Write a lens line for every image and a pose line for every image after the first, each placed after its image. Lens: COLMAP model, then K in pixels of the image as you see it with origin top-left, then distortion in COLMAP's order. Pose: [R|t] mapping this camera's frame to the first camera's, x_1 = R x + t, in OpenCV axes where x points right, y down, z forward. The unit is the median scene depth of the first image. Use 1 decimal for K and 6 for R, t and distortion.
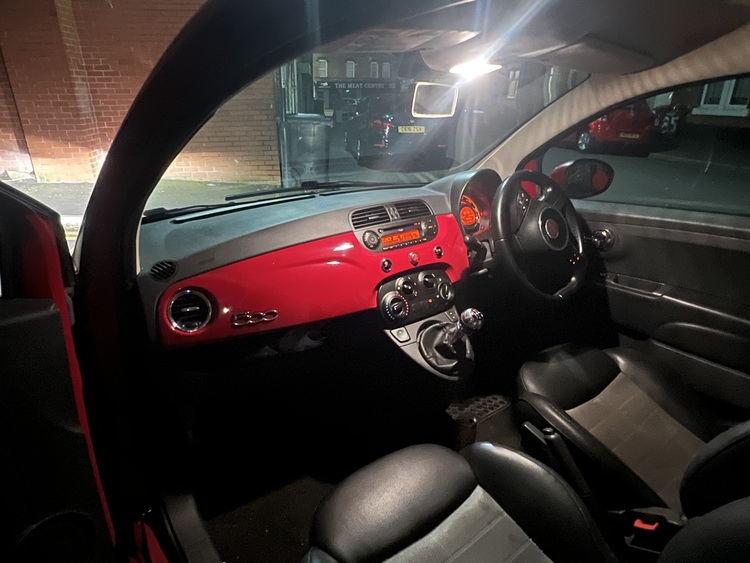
lens RADIAL K [[471.8, 0, 377.1], [0, 471.8, 285.8], [0, 0, 1]] dist [-0.005517, -0.000785]
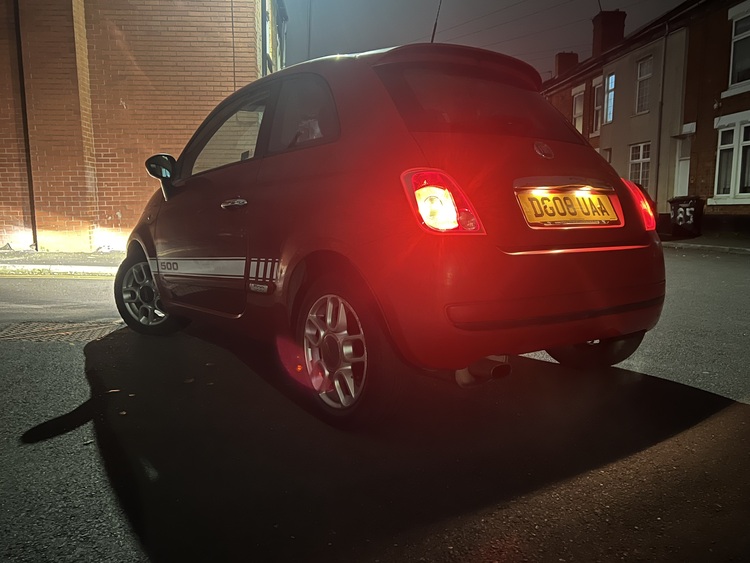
lens RADIAL K [[607.7, 0, 376.3], [0, 607.7, 280.2], [0, 0, 1]] dist [0.018832, 0.008190]
pose [[0.999546, -0.001270, -0.030102, 0.106936], [-0.006430, 0.967100, -0.254315, 0.199888], [0.029435, 0.254393, 0.966653, -0.334549]]
